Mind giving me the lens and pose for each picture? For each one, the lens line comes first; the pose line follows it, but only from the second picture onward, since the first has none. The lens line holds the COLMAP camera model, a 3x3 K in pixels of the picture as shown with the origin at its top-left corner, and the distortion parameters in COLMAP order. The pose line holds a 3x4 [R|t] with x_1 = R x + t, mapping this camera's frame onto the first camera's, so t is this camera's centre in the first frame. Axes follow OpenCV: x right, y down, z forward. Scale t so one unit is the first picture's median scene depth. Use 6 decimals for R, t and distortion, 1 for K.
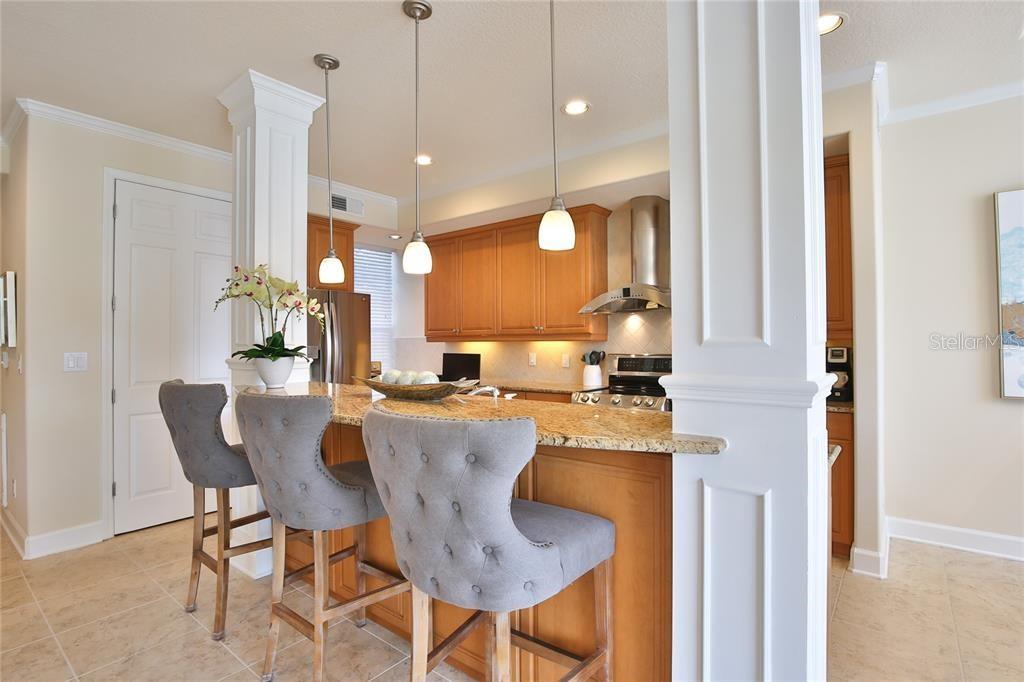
lens RADIAL K [[496.1, 0, 519.2], [0, 496.1, 338.3], [0, 0, 1]] dist [-0.032281, 0.001624]
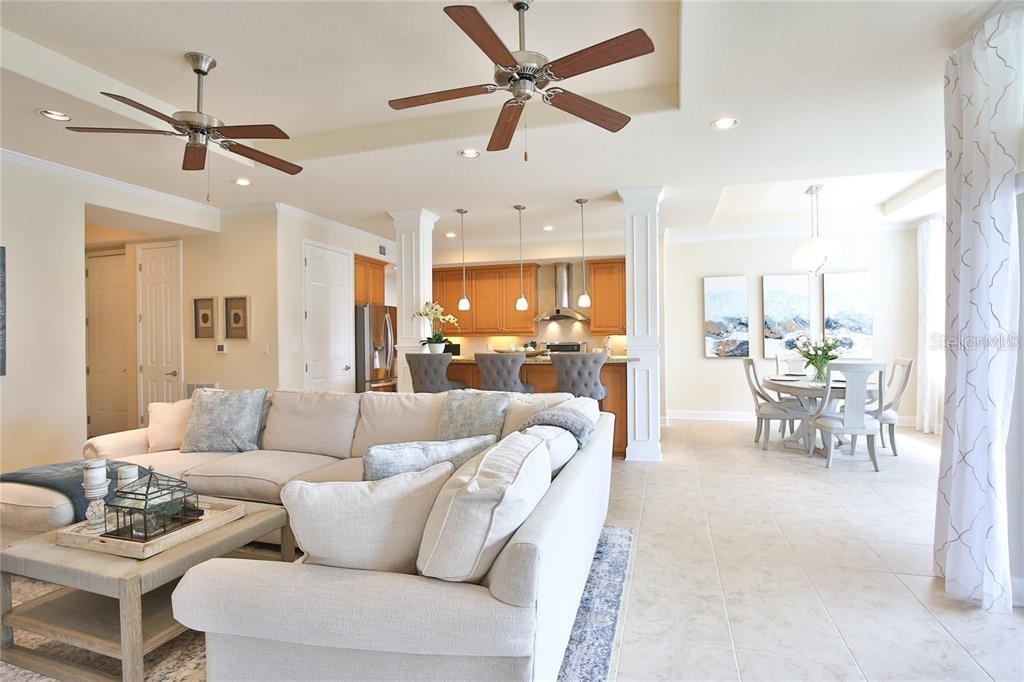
lens RADIAL K [[496.1, 0, 519.2], [0, 496.1, 338.3], [0, 0, 1]] dist [-0.032281, 0.001624]
pose [[0.932054, -0.003593, 0.362302, -0.562109], [0.000803, 0.999969, 0.007853, -0.000331], [-0.362319, -0.007028, 0.932028, -0.700355]]
